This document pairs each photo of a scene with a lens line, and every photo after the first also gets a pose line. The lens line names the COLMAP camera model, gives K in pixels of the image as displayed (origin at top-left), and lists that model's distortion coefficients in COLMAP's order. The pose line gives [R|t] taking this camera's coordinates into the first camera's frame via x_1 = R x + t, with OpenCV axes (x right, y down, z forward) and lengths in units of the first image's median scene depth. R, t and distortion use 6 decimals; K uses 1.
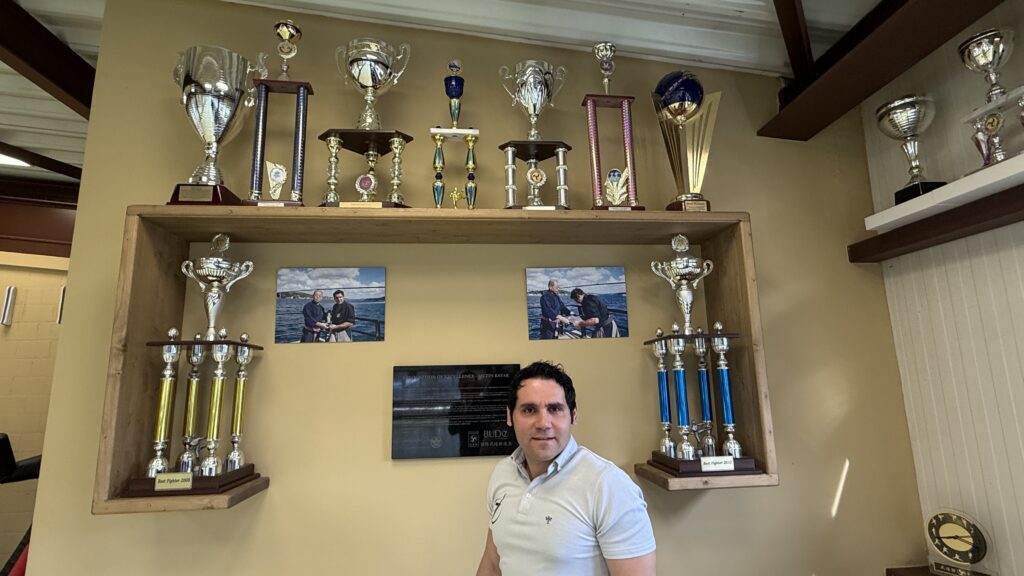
lens RADIAL K [[509.7, 0, 512.0], [0, 509.7, 288.0], [0, 0, 1]] dist [-0.000818, 0.000556]
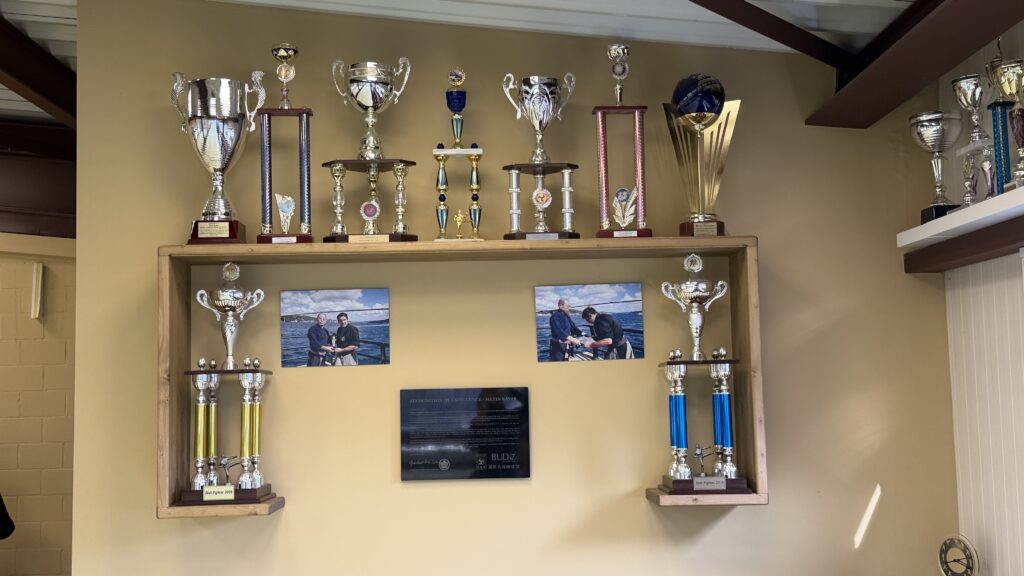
lens RADIAL K [[1222.6, 0, 512.0], [0, 1222.6, 288.0], [0, 0, 1]] dist [0.117349, -0.016209]
pose [[0.997620, -0.004759, -0.068794, 0.151306], [0.011666, 0.994883, 0.100361, -0.282764], [0.067964, -0.100925, 0.992570, -1.344151]]
